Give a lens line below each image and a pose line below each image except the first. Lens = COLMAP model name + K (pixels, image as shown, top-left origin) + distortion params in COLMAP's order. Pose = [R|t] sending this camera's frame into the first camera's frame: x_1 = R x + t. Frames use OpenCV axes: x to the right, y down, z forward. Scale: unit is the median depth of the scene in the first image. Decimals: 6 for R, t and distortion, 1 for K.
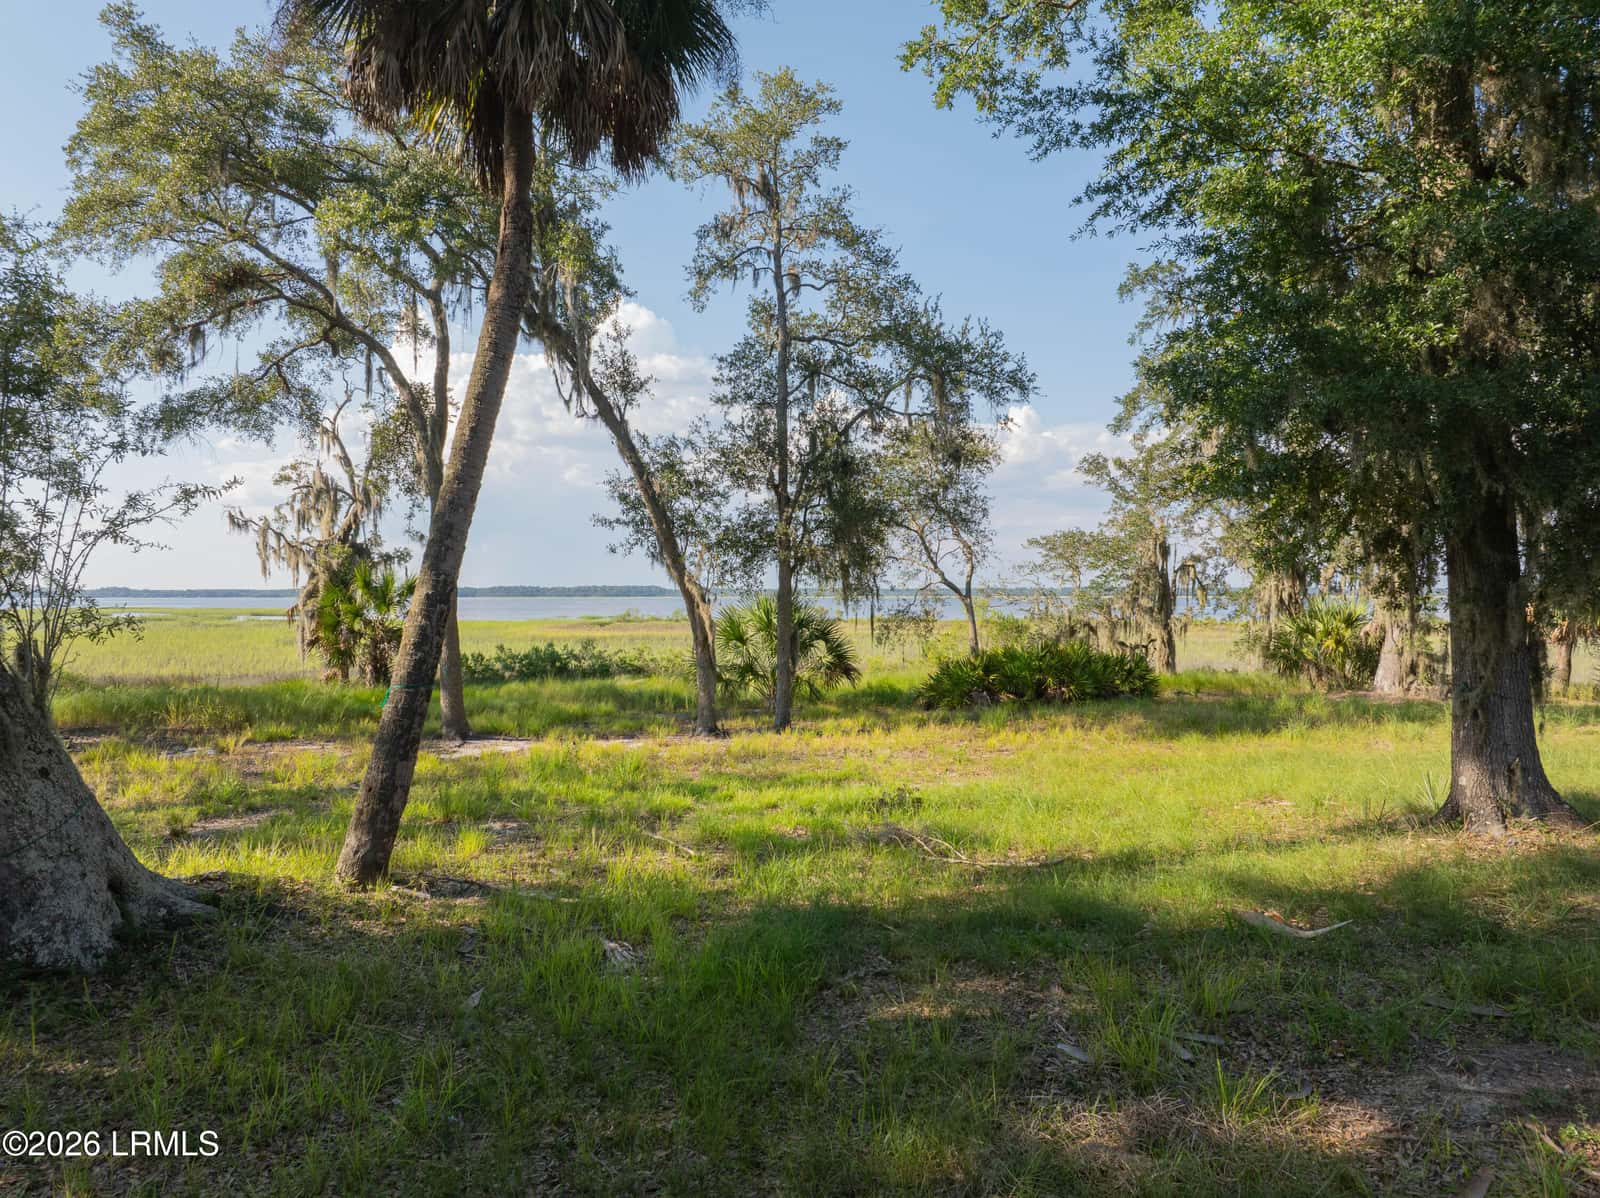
lens RADIAL K [[1120.3, 0, 806.7], [0, 1120.3, 594.5], [0, 0, 1]] dist [-0.042137, 0.008681]
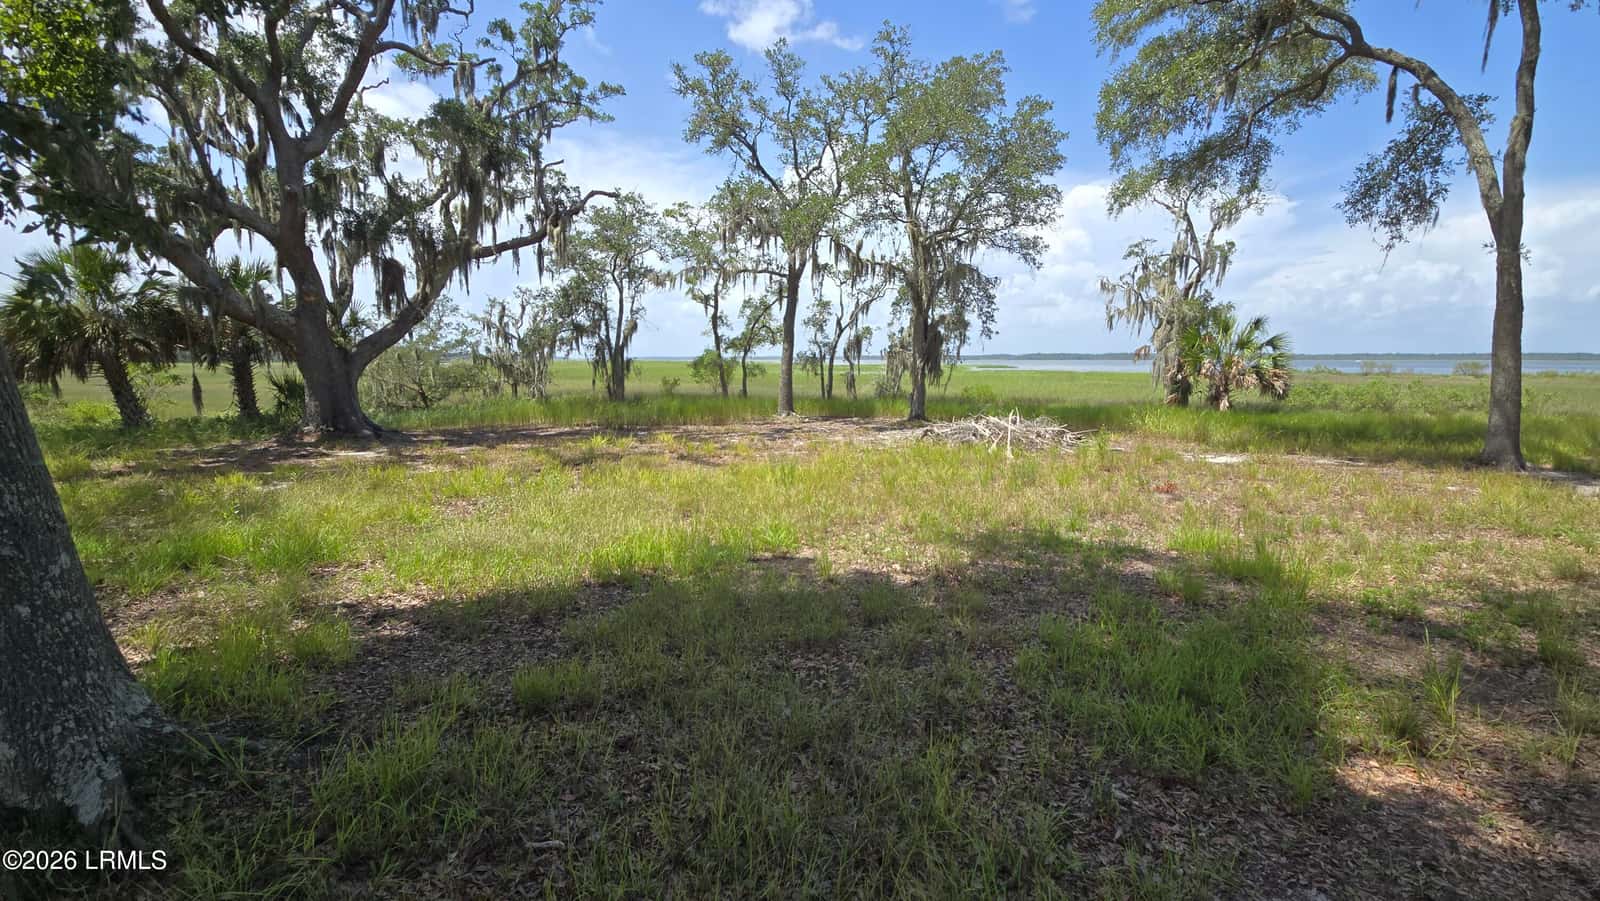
lens RADIAL K [[656.4, 0, 797.5], [0, 656.4, 457.7], [0, 0, 1]] dist [-0.004527, -0.002798]
pose [[0.761538, 0.095132, -0.641100, -0.380806], [0.001064, 0.988984, 0.148018, 0.034512], [0.648119, -0.113404, 0.753048, 0.167899]]
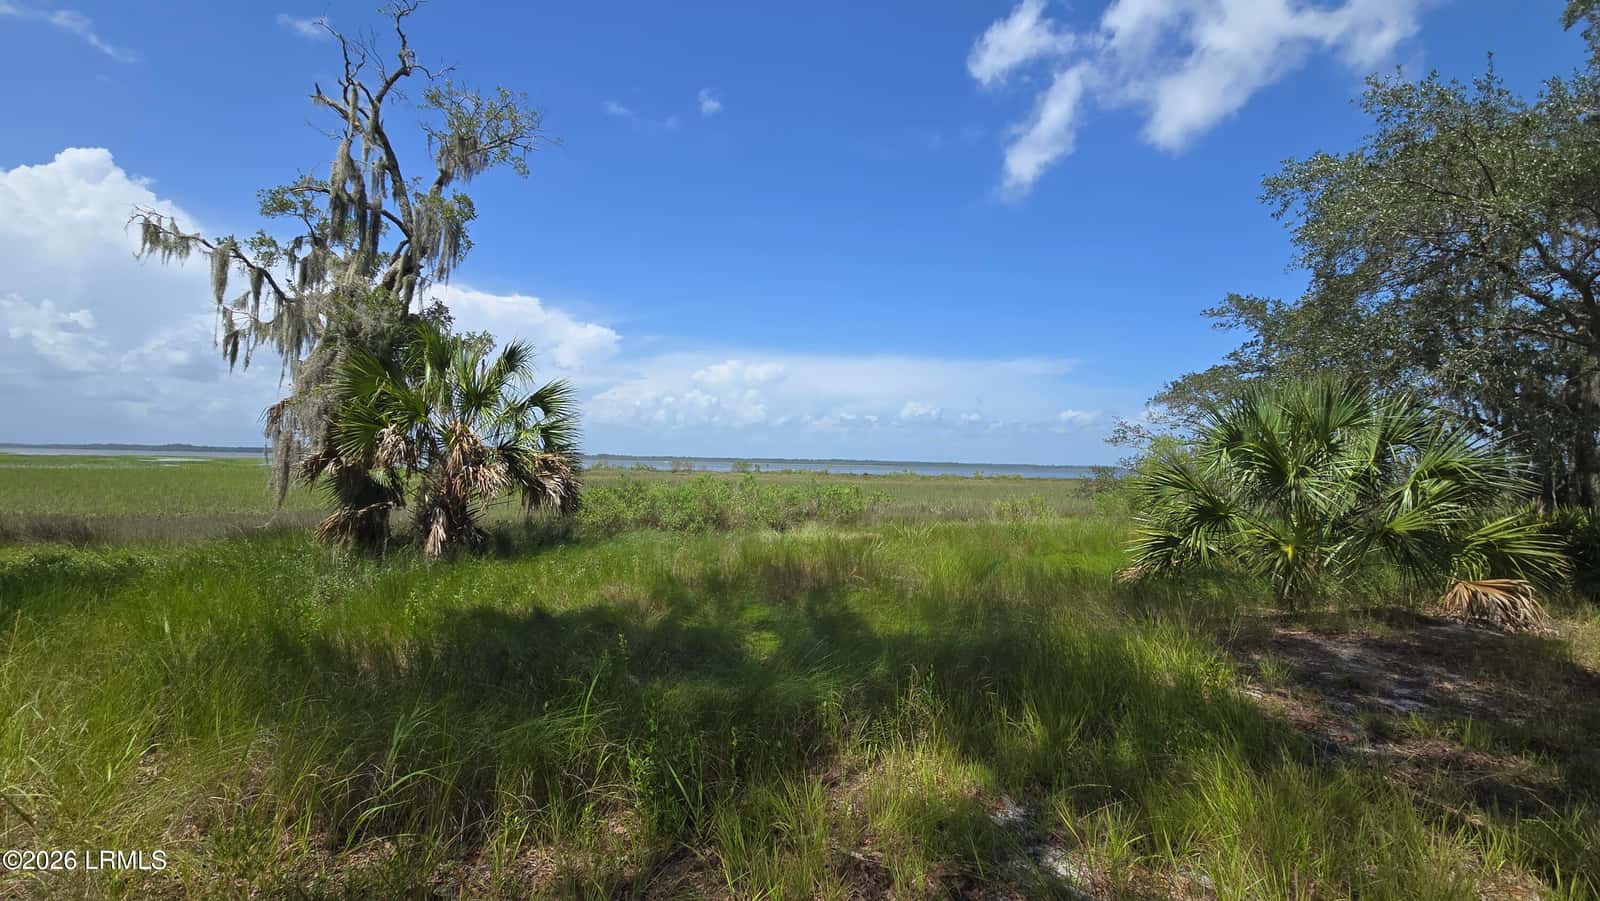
lens RADIAL K [[656.4, 0, 806.4], [0, 656.4, 429.3], [0, 0, 1]] dist [-0.004527, -0.002798]
pose [[0.977798, 0.028860, 0.207555, -0.394466], [-0.018262, 0.998438, -0.052801, 0.053624], [-0.208755, 0.047838, 0.976797, 0.909640]]
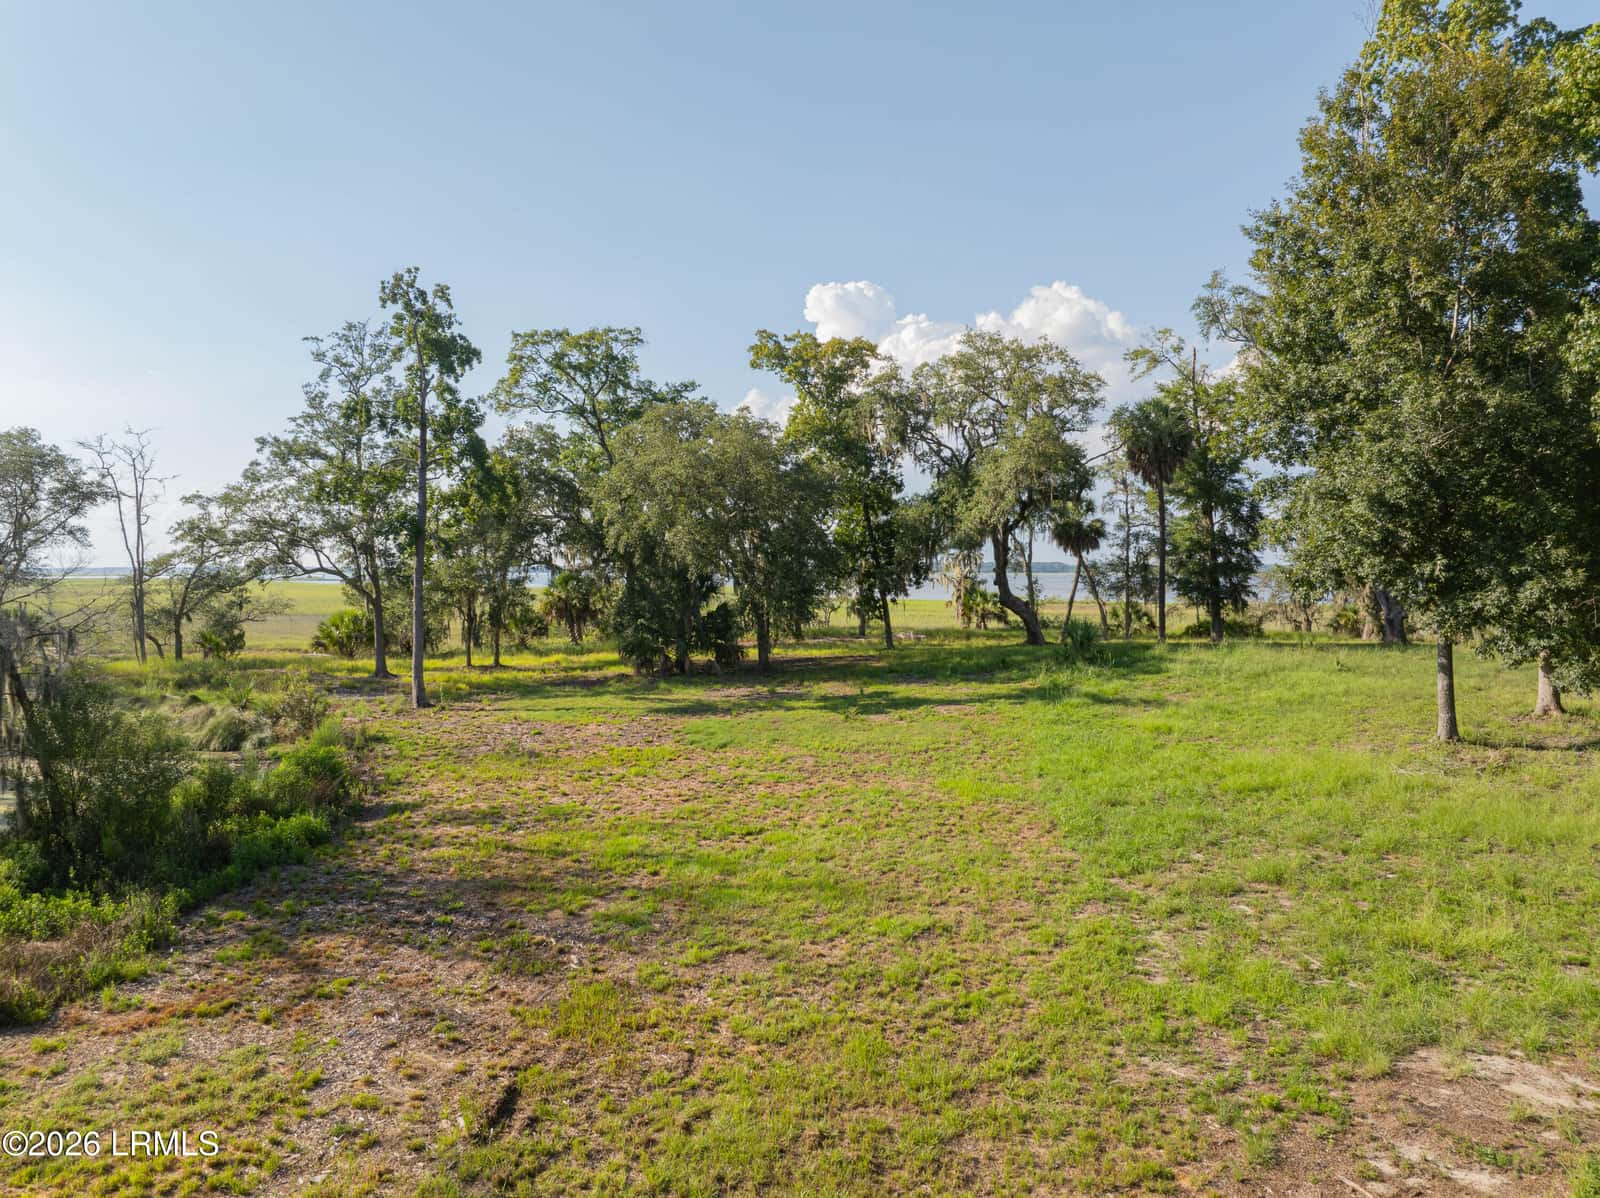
lens RADIAL K [[1120.3, 0, 811.9], [0, 1120.3, 600.7], [0, 0, 1]] dist [-0.042137, 0.008681]
pose [[0.938881, 0.010504, -0.344082, 0.240447], [-0.000918, 0.999607, 0.028011, -0.098676], [0.344241, -0.025983, 0.938522, -2.467738]]
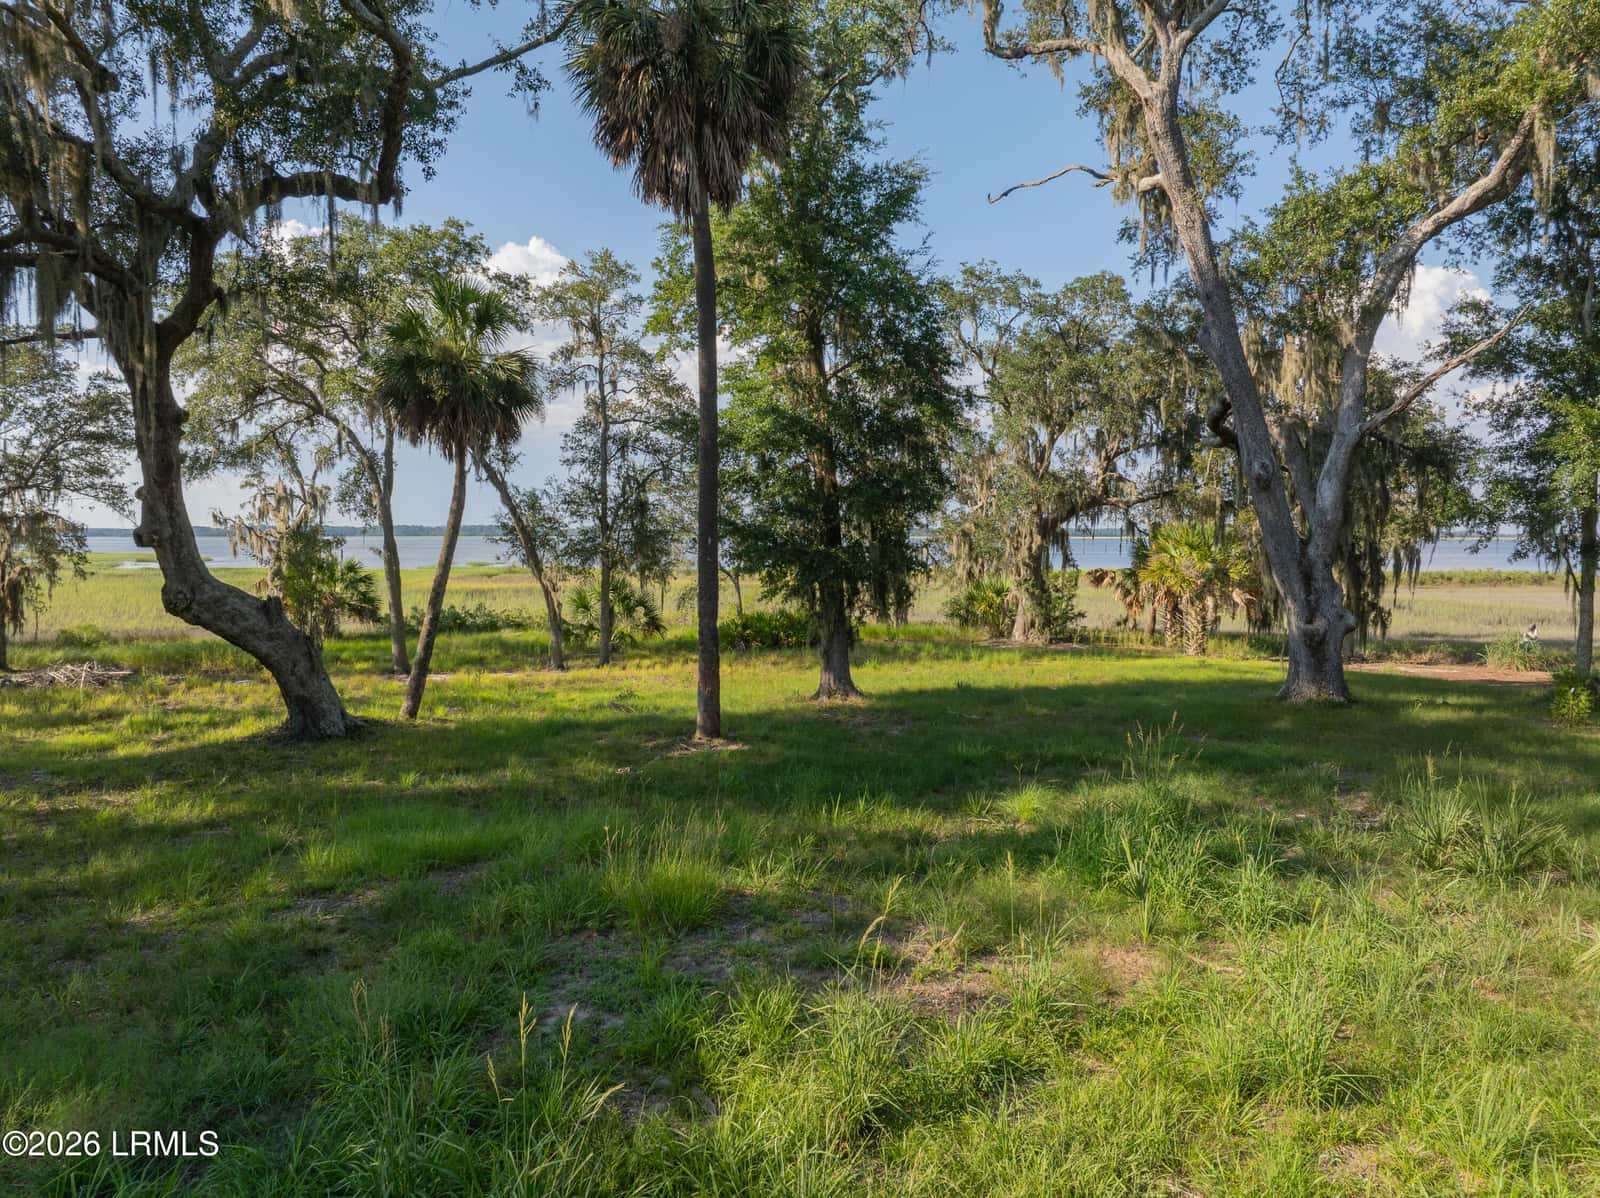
lens RADIAL K [[1120.3, 0, 808.2], [0, 1120.3, 594.4], [0, 0, 1]] dist [-0.042137, 0.008681]
pose [[0.995263, -0.003060, 0.097168, 0.110571], [-0.002199, 0.998540, 0.053966, -0.070102], [-0.097192, -0.053924, 0.993804, -0.622604]]
